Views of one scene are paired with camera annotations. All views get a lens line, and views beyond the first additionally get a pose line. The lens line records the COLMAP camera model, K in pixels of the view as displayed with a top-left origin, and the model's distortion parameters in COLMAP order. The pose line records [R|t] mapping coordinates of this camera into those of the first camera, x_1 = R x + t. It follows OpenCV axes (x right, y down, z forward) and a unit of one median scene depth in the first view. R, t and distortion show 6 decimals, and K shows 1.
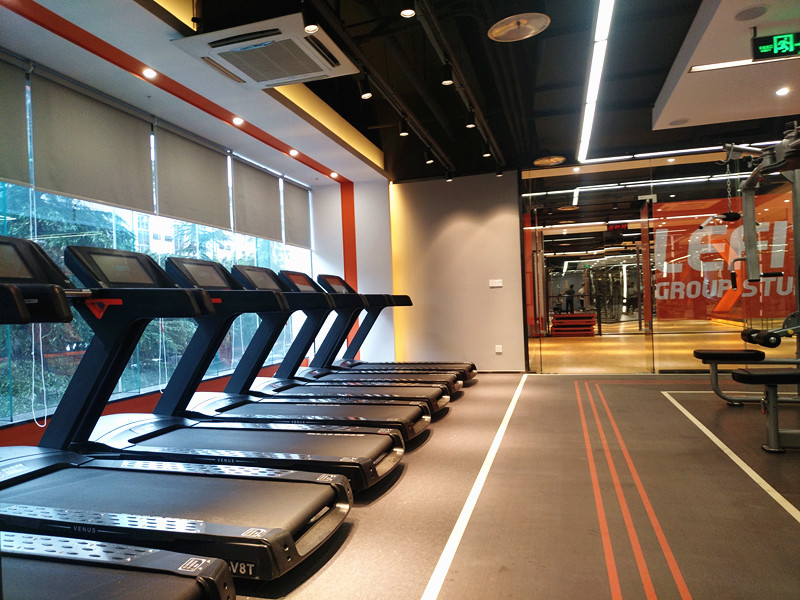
lens RADIAL K [[571.3, 0, 400.0], [0, 571.3, 300.0], [0, 0, 1]] dist [-0.005042, -0.004940]
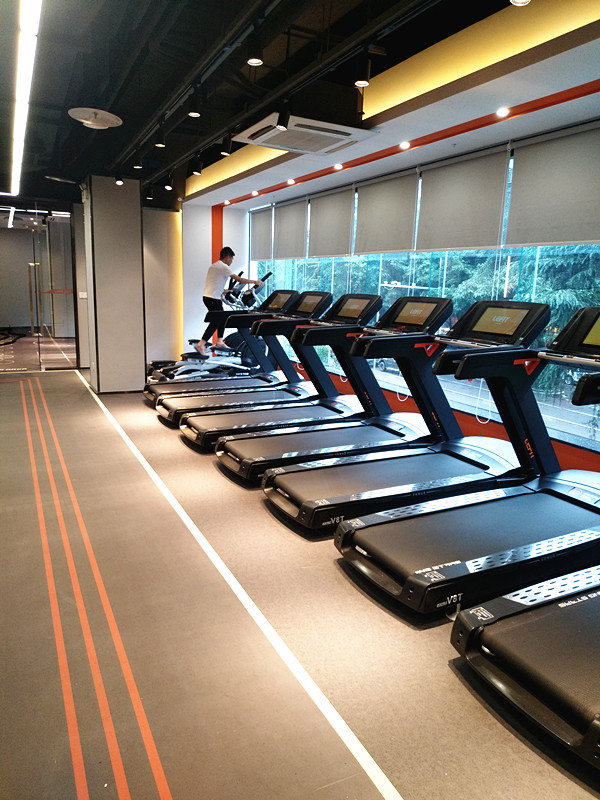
lens RADIAL K [[571.3, 0, 300.0], [0, 571.3, 400.0], [0, 0, 1]] dist [-0.005042, -0.004940]
pose [[-0.738666, 0.148442, -0.657524, 0.675586], [0.001120, 0.975720, 0.219019, -0.140517], [0.674070, 0.161046, -0.720898, 1.983472]]
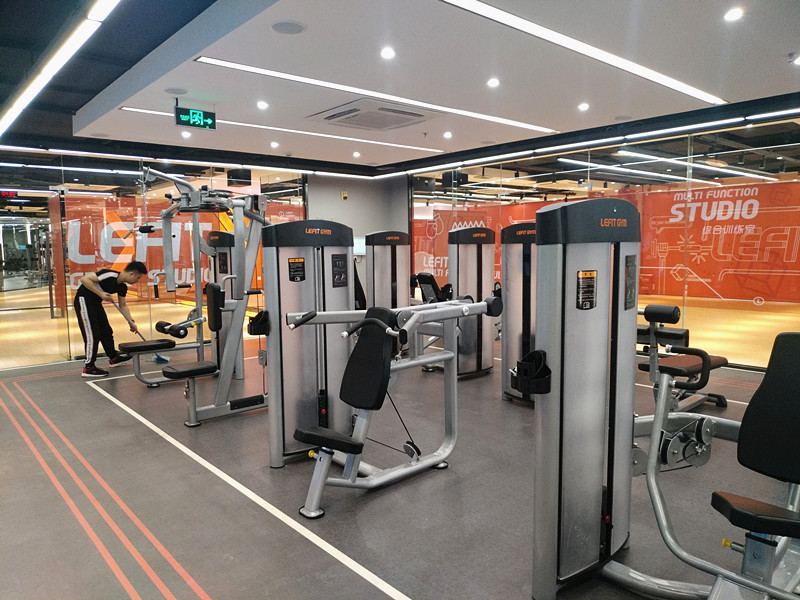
lens RADIAL K [[571.3, 0, 400.0], [0, 571.3, 300.0], [0, 0, 1]] dist [-0.005042, -0.004940]
pose [[0.542896, -0.052372, 0.838165, -0.171735], [-0.014471, 0.997322, 0.071690, -0.118918], [-0.839675, -0.051050, 0.540684, -0.109960]]
